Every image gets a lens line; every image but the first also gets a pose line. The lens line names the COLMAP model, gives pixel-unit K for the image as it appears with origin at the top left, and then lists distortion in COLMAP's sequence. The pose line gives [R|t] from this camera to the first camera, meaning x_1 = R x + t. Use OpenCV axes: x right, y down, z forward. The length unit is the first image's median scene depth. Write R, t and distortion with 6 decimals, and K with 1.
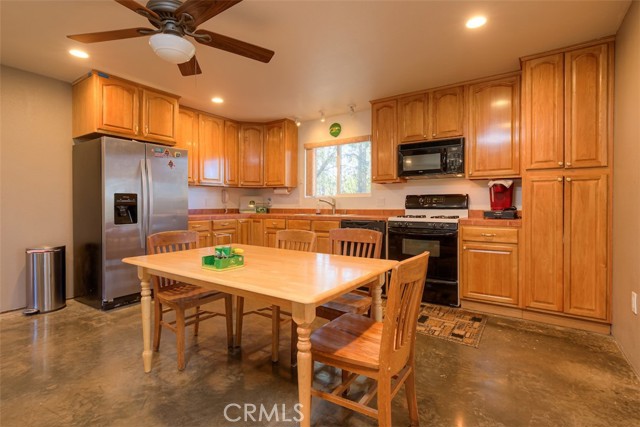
lens RADIAL K [[306.4, 0, 318.2], [0, 306.4, 204.6], [0, 0, 1]] dist [-0.000886, 0.001039]
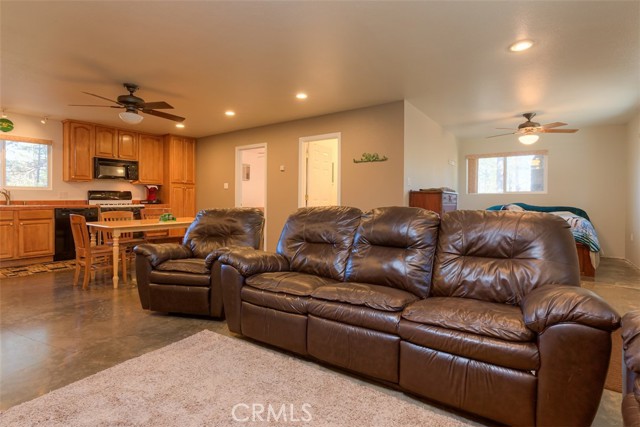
lens RADIAL K [[306.4, 0, 318.2], [0, 306.4, 204.6], [0, 0, 1]] dist [-0.000886, 0.001039]
pose [[0.024192, -0.018689, 0.999533, -1.302795], [-0.006734, 0.999800, 0.018857, 0.002017], [-0.999685, -0.007187, 0.024061, -0.140403]]
